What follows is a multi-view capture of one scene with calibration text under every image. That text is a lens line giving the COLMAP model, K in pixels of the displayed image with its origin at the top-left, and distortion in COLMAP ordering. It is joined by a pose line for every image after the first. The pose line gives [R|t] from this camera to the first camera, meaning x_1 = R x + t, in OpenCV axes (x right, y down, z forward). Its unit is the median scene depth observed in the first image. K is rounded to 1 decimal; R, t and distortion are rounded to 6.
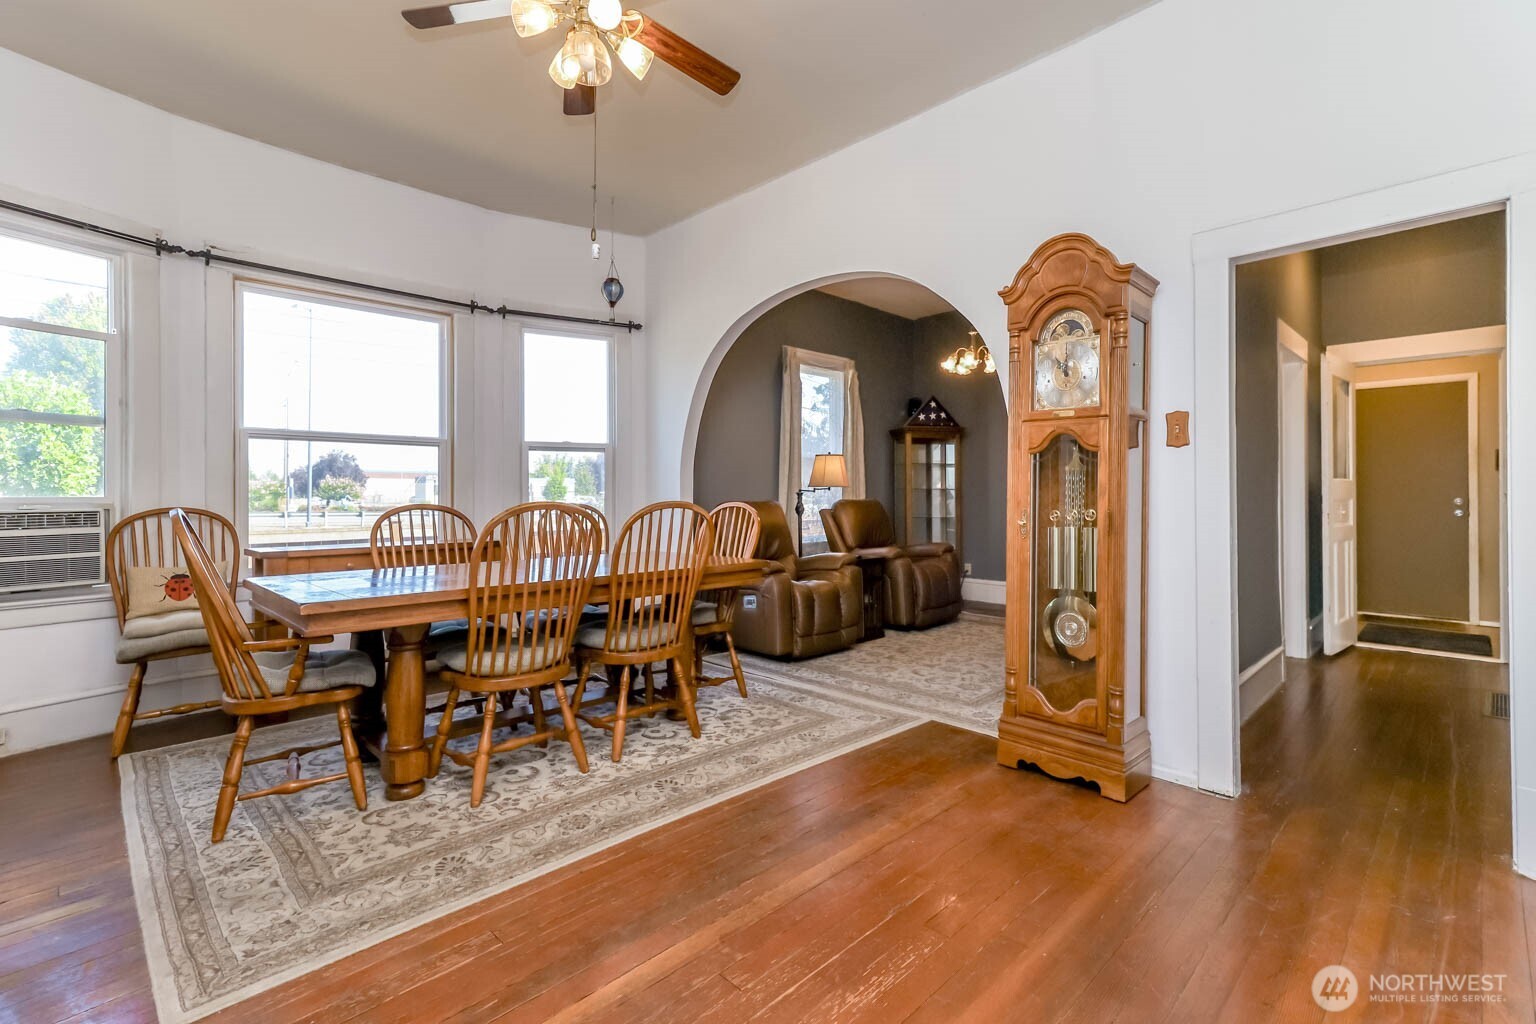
lens RADIAL K [[706.2, 0, 761.4], [0, 706.2, 503.9], [0, 0, 1]] dist [0.022719, -0.000558]
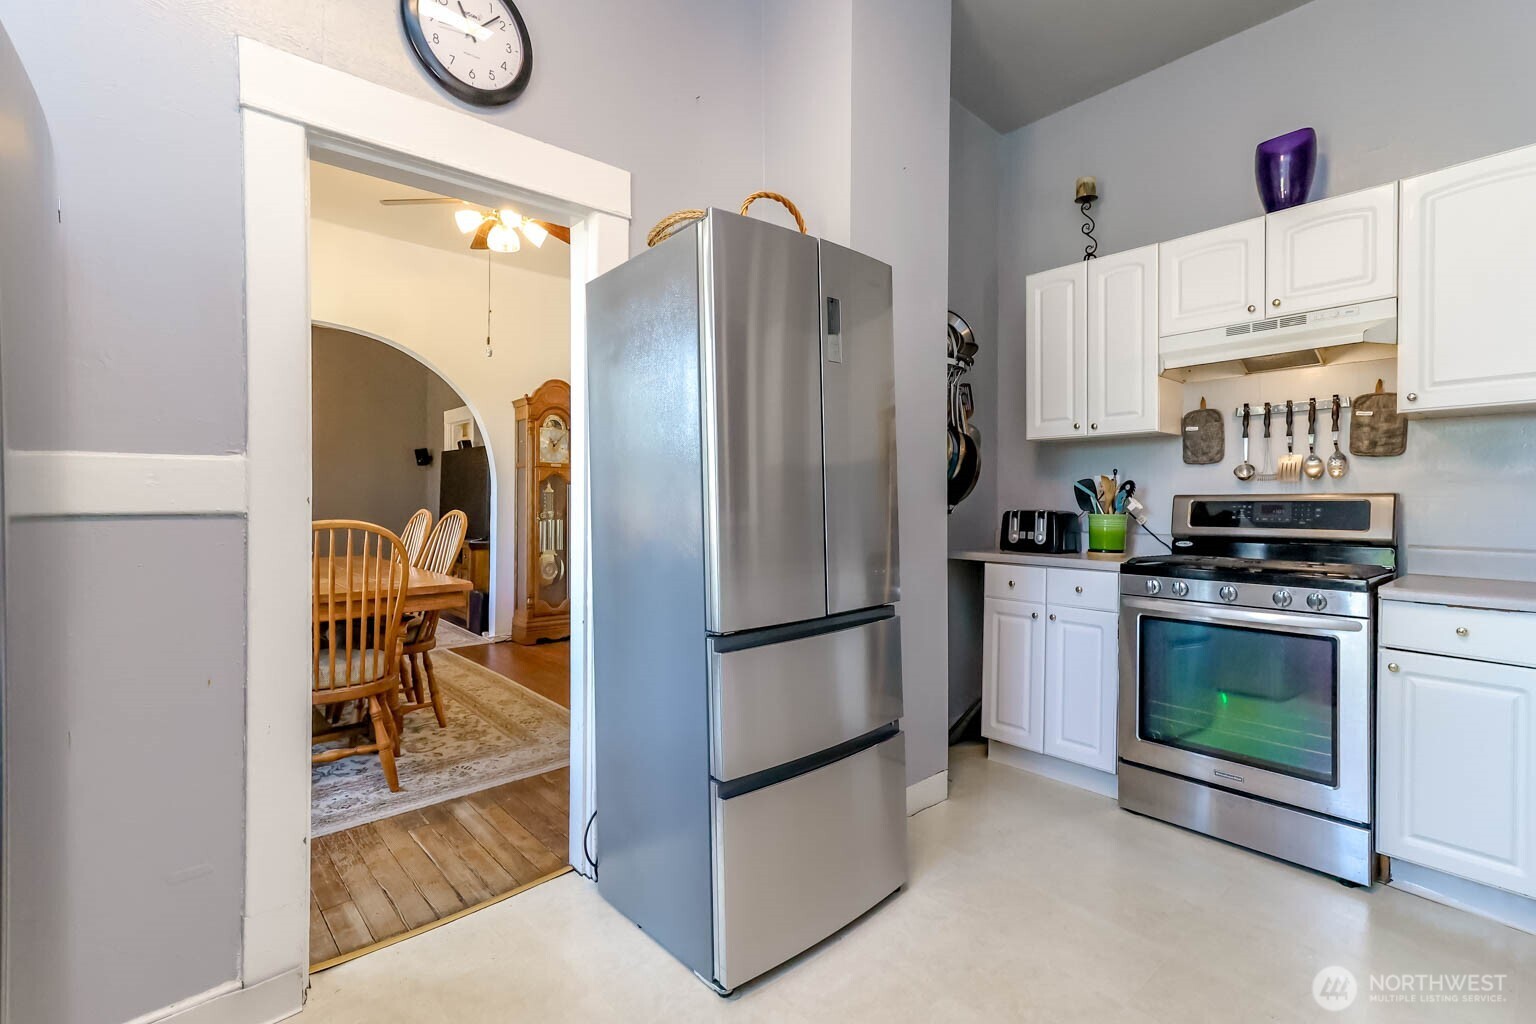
lens RADIAL K [[706.2, 0, 761.4], [0, 706.2, 503.9], [0, 0, 1]] dist [0.022719, -0.000558]
pose [[0.072886, 0.002557, 0.997337, -1.455486], [0.010677, 0.999937, -0.003343, -0.000721], [-0.997283, 0.010892, 0.072854, 0.224982]]
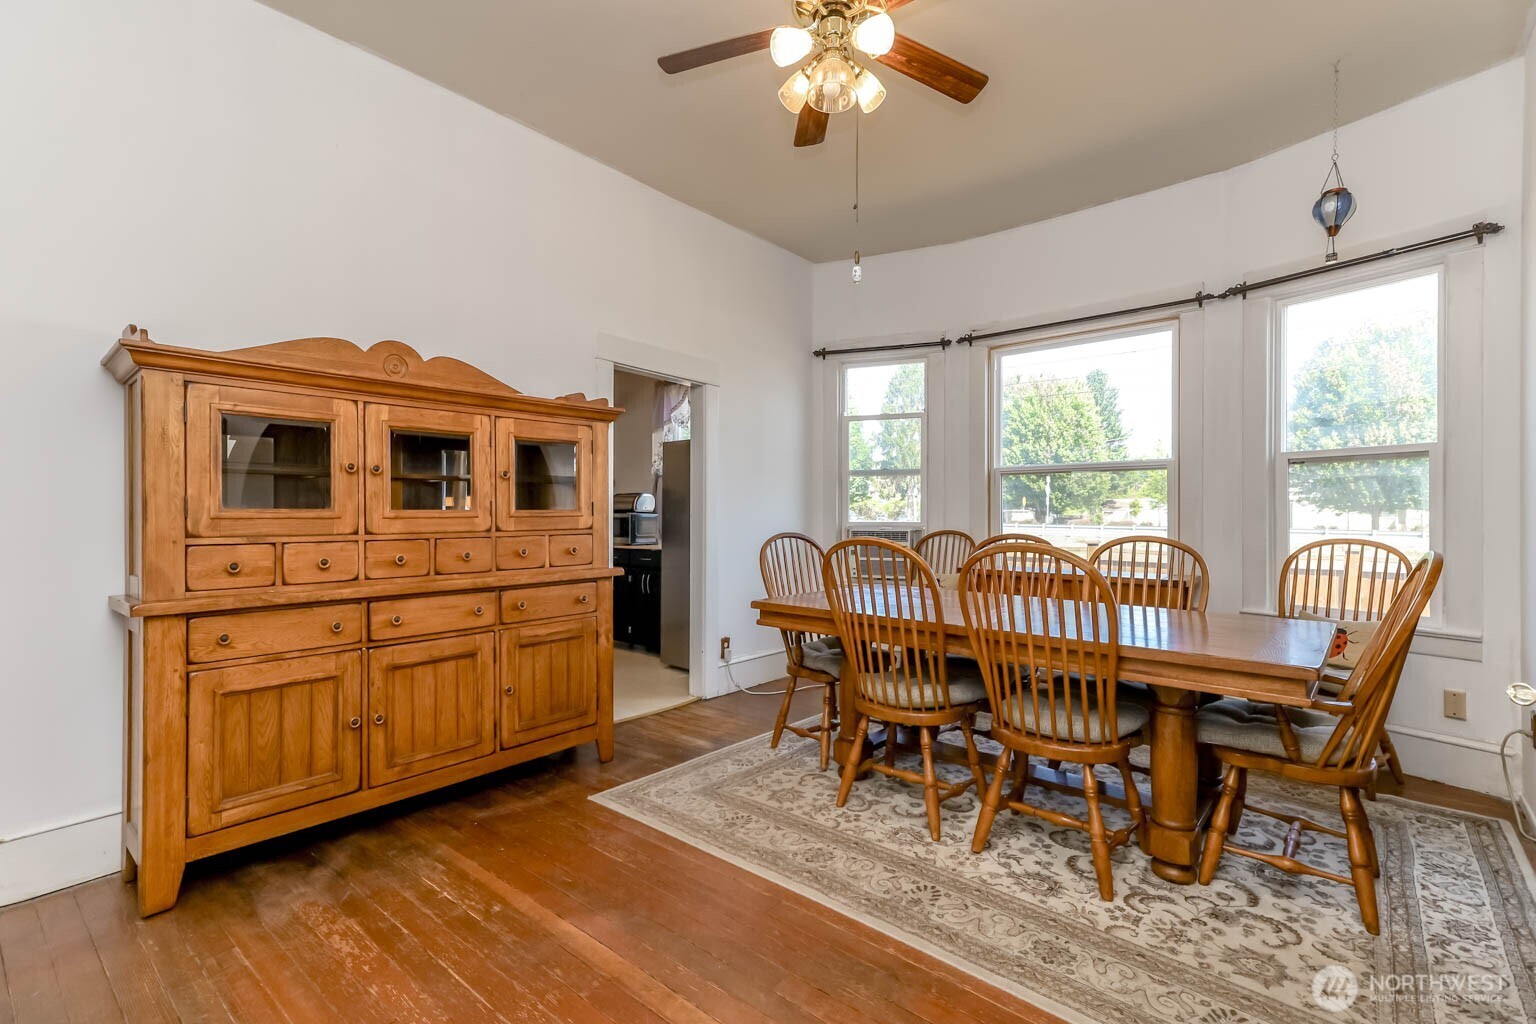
lens RADIAL K [[692.0, 0, 789.4], [0, 692.0, 513.4], [0, 0, 1]] dist [0.017556, -0.000997]
pose [[0.099232, 0.004271, -0.995055, 0.558518], [-0.013888, 0.999899, 0.002907, -0.030927], [0.994967, 0.013531, 0.099281, 0.669262]]
